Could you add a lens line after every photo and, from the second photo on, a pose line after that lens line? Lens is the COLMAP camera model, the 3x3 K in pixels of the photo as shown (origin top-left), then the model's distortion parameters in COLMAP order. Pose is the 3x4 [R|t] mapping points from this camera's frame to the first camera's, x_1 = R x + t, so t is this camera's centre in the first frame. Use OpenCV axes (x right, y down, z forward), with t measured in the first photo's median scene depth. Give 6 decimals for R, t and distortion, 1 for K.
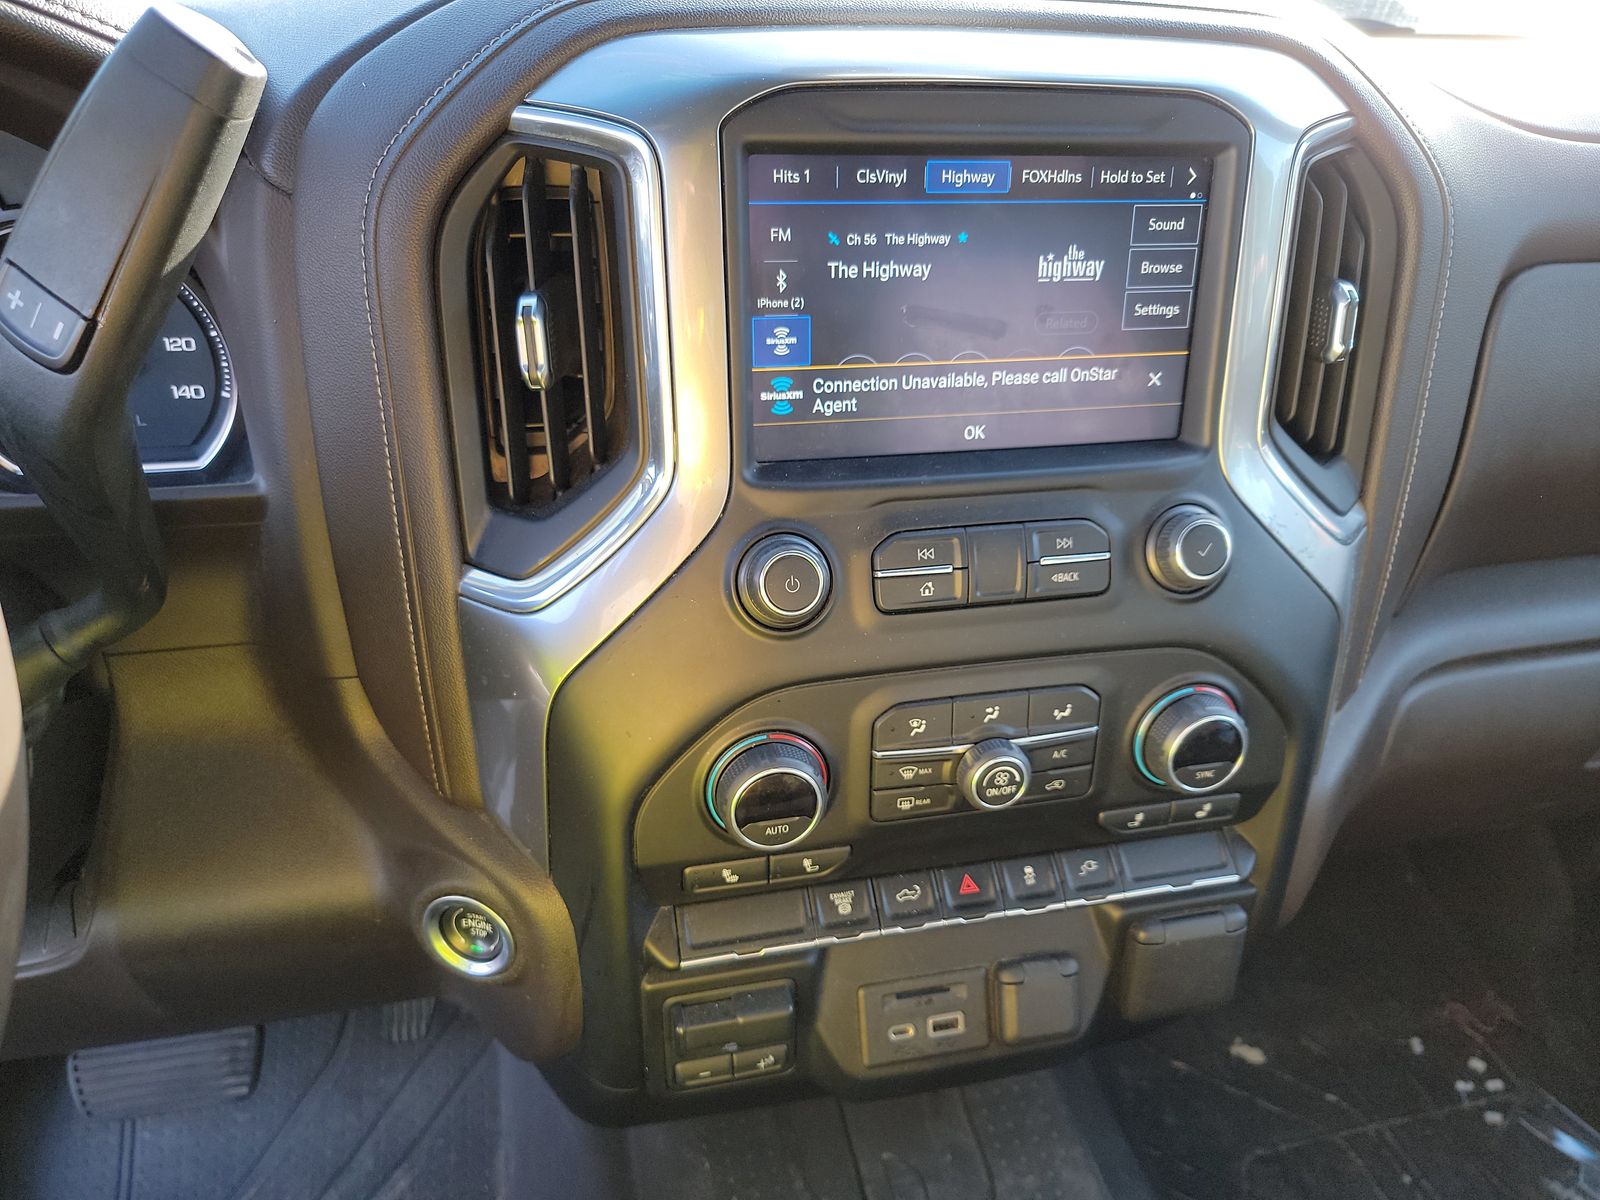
lens RADIAL K [[1121.2, 0, 816.3], [0, 1121.2, 609.8], [0, 0, 1]] dist [0.033480, -0.012175]
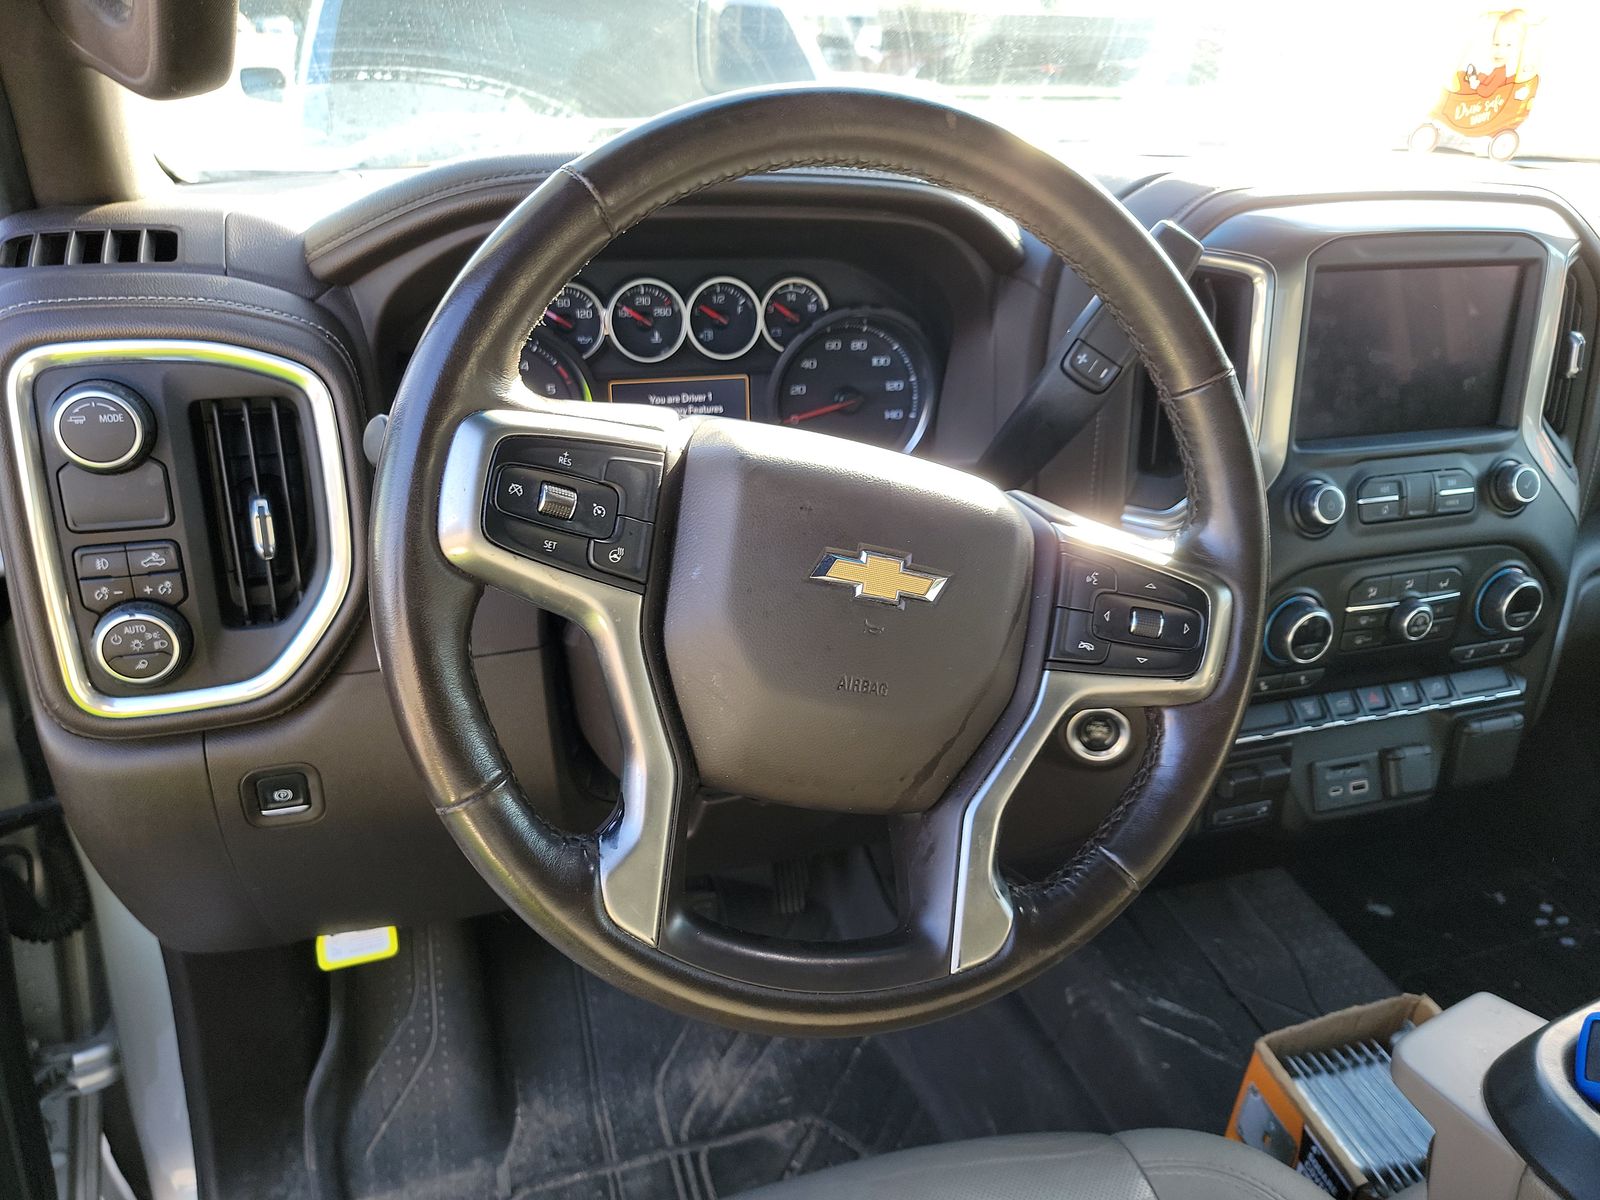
lens RADIAL K [[1121.2, 0, 783.9], [0, 1121.2, 602.1], [0, 0, 1]] dist [0.033480, -0.012175]
pose [[0.996536, -0.037079, 0.074440, -0.834977], [0.040503, 0.998164, -0.045025, 0.143559], [-0.072634, 0.047884, 0.996209, -0.587172]]
